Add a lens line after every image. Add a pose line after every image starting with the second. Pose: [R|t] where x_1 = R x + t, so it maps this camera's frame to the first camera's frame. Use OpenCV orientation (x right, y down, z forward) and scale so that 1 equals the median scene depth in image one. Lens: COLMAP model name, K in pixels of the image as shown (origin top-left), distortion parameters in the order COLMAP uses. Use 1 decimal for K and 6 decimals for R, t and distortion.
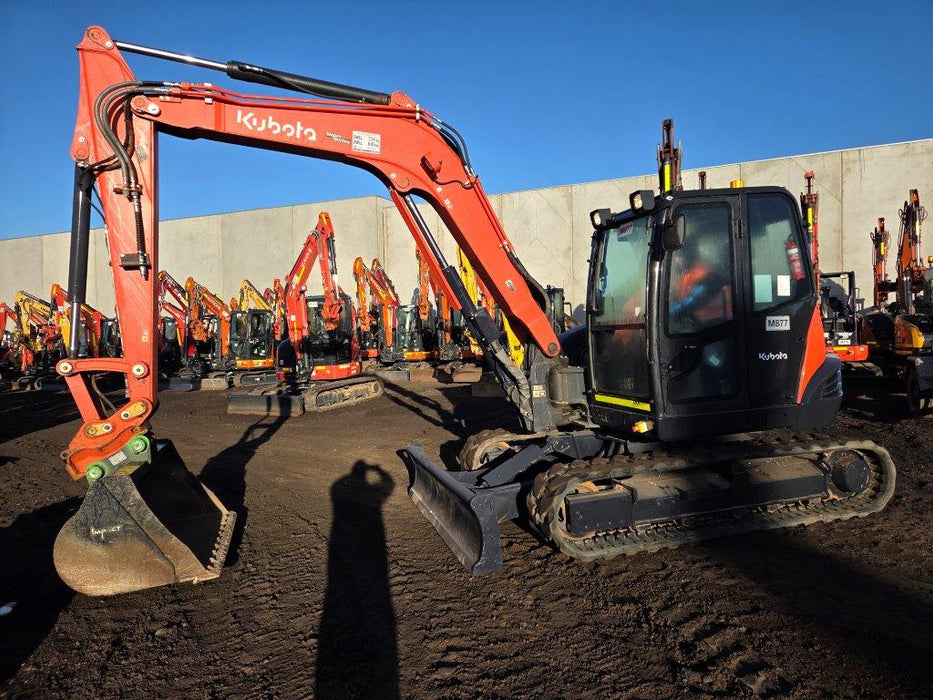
lens RADIAL K [[624.6, 0, 468.5], [0, 624.6, 340.5], [0, 0, 1]] dist [0.088389, -0.072374]
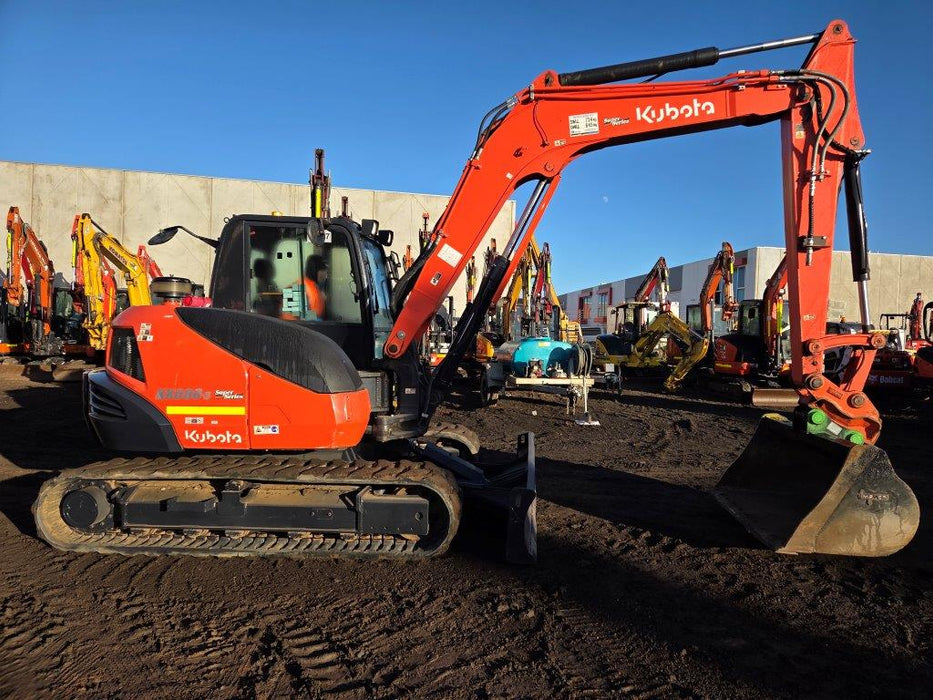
lens RADIAL K [[624.3, 0, 485.6], [0, 624.3, 341.6], [0, 0, 1]] dist [0.089974, -0.069206]
pose [[0.827082, 0.047219, 0.560095, -0.038183], [-0.045003, 0.998829, -0.017752, 0.002307], [-0.560277, -0.010524, 0.828238, -0.072057]]
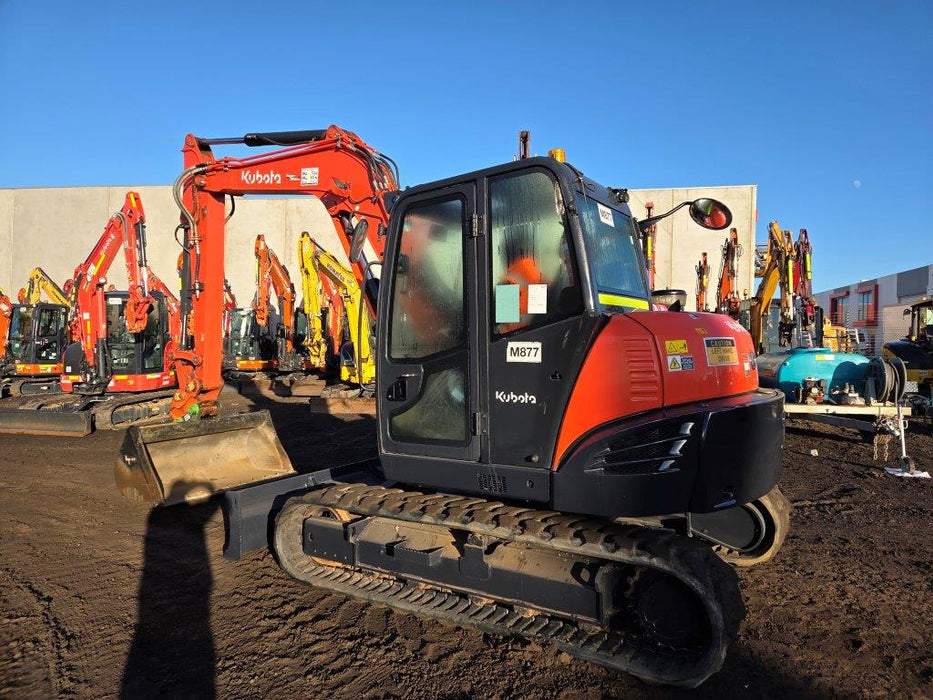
lens RADIAL K [[626.7, 0, 481.8], [0, 626.7, 335.5], [0, 0, 1]] dist [0.084727, -0.063884]
pose [[0.968491, 0.042151, 0.245457, 0.017221], [-0.035813, 0.998901, -0.030230, -0.003245], [-0.246461, 0.020487, 0.968936, 0.055478]]
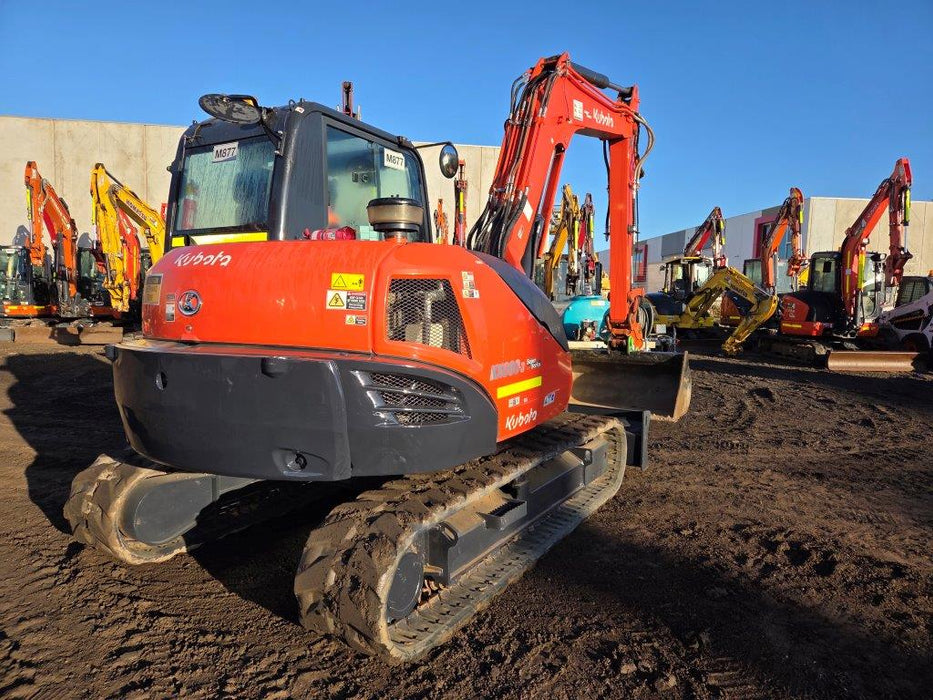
lens RADIAL K [[628.0, 0, 476.0], [0, 628.0, 347.4], [0, 0, 1]] dist [0.085738, -0.072078]
pose [[0.857365, 0.006008, 0.514674, -0.017609], [-0.039969, 0.997690, 0.054934, 0.004481], [-0.513155, -0.067669, 0.855624, 0.002813]]
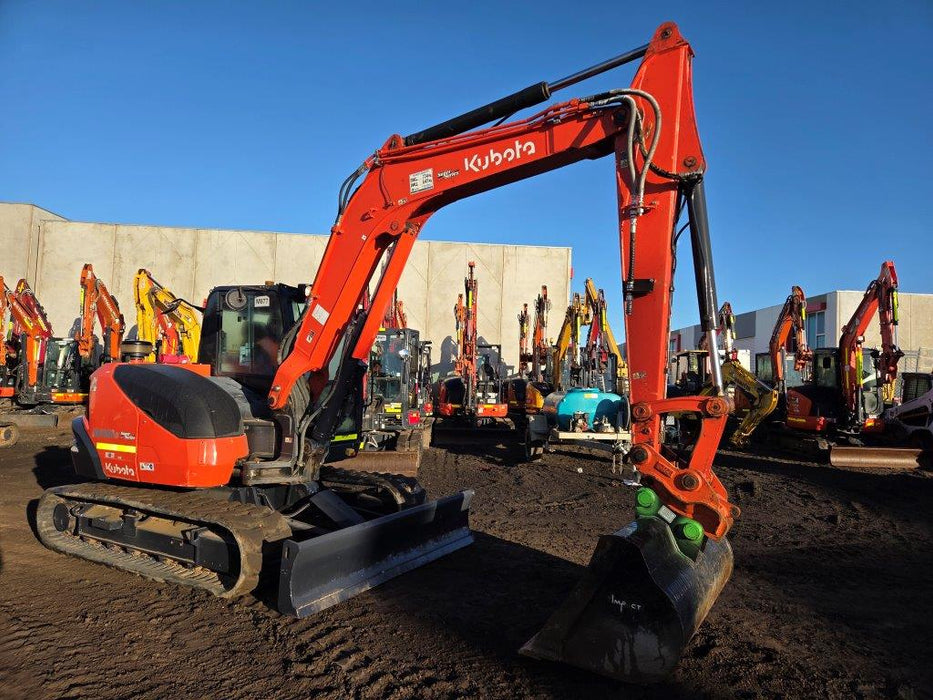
lens RADIAL K [[625.7, 0, 482.2], [0, 625.7, 347.1], [0, 0, 1]] dist [0.090142, -0.070942]
pose [[0.883616, 0.080823, 0.461184, 0.006907], [-0.049520, 0.995596, -0.079600, -0.004121], [-0.465586, 0.047498, 0.883727, -0.060159]]
